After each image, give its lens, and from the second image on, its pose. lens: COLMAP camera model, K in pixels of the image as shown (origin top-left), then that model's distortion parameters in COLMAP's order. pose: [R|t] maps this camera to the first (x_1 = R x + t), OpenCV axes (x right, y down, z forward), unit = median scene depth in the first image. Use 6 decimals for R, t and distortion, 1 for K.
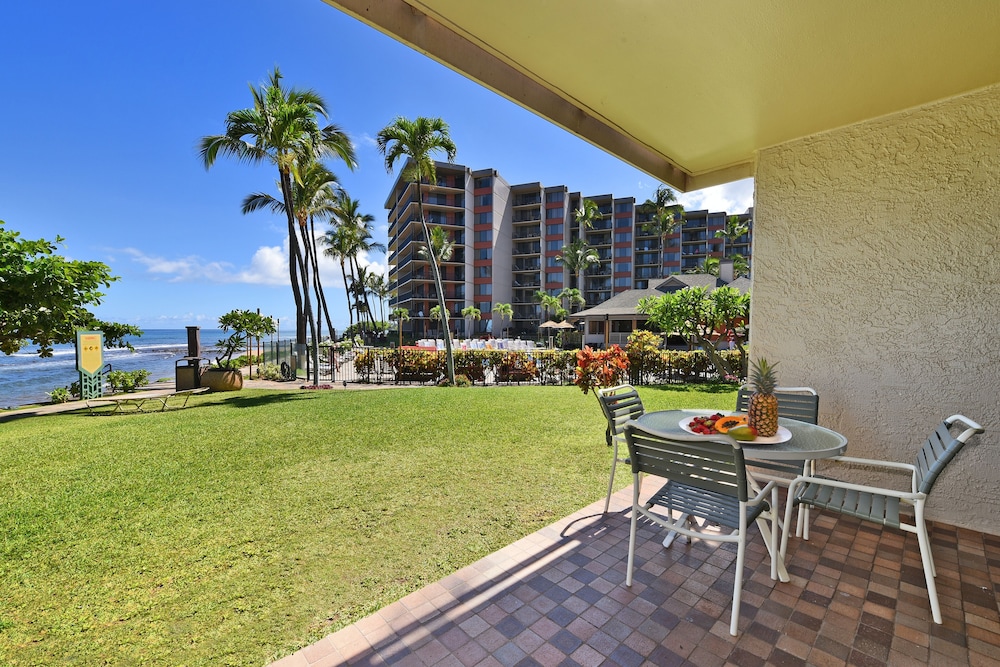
lens RADIAL K [[424.5, 0, 500.0], [0, 424.5, 333.5], [0, 0, 1]] dist [-0.000395, -0.000089]
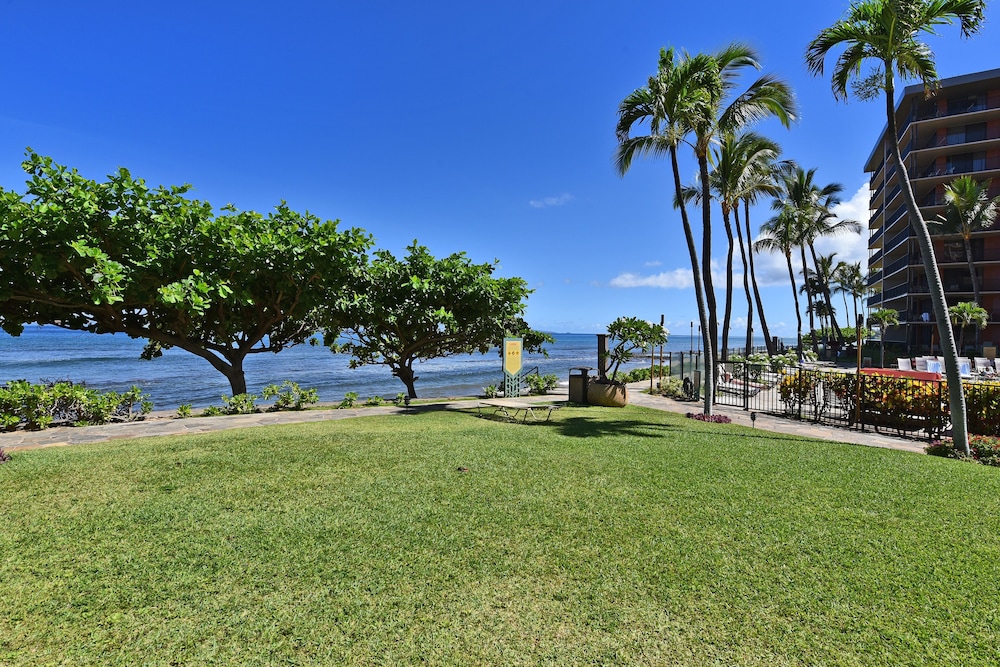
lens RADIAL K [[450.2, 0, 500.0], [0, 450.2, 333.5], [0, 0, 1]] dist [-0.001246, -0.000765]
pose [[0.575829, 0.010875, -0.817498, 0.007947], [-0.022188, 0.999751, -0.002329, -0.009028], [0.817269, 0.019480, 0.575927, 0.161814]]
